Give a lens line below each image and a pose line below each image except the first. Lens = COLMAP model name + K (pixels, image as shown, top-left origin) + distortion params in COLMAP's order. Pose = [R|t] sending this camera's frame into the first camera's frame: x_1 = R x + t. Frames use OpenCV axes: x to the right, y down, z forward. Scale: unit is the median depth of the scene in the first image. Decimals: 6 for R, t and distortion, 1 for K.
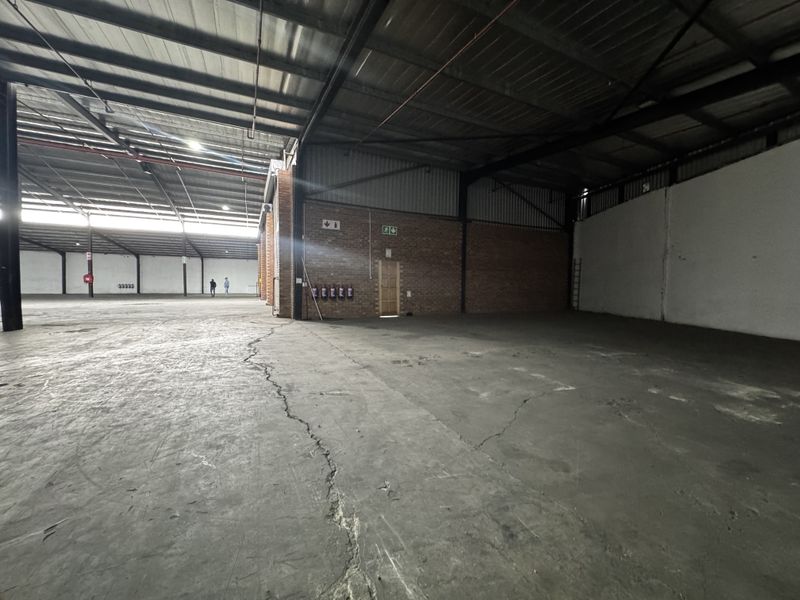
lens RADIAL K [[320.7, 0, 397.5], [0, 320.7, 296.4], [0, 0, 1]] dist [-0.001313, -0.002024]
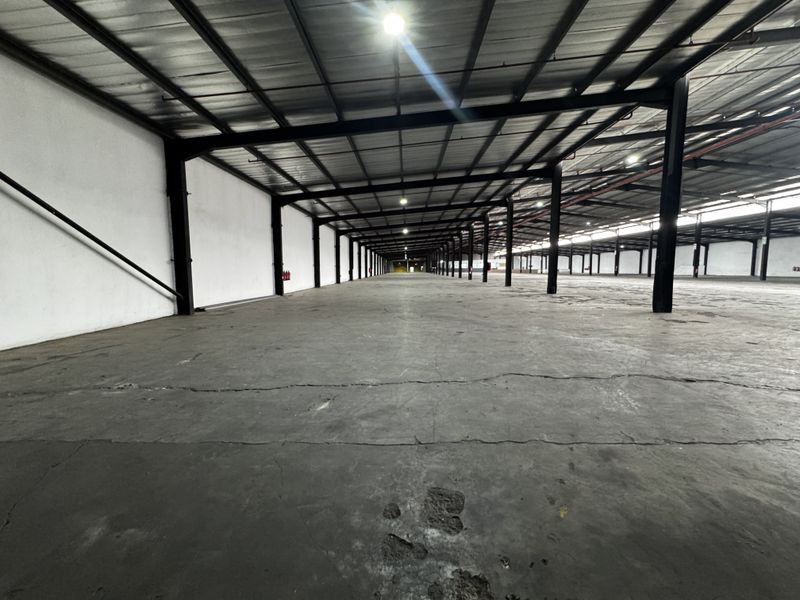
lens RADIAL K [[320.7, 0, 397.6], [0, 320.7, 300.4], [0, 0, 1]] dist [-0.001313, -0.002024]
pose [[-0.450076, 0.093725, -0.888058, 0.165001], [-0.015262, 0.993524, 0.112590, -0.025815], [0.892860, 0.064228, -0.445731, 0.576502]]
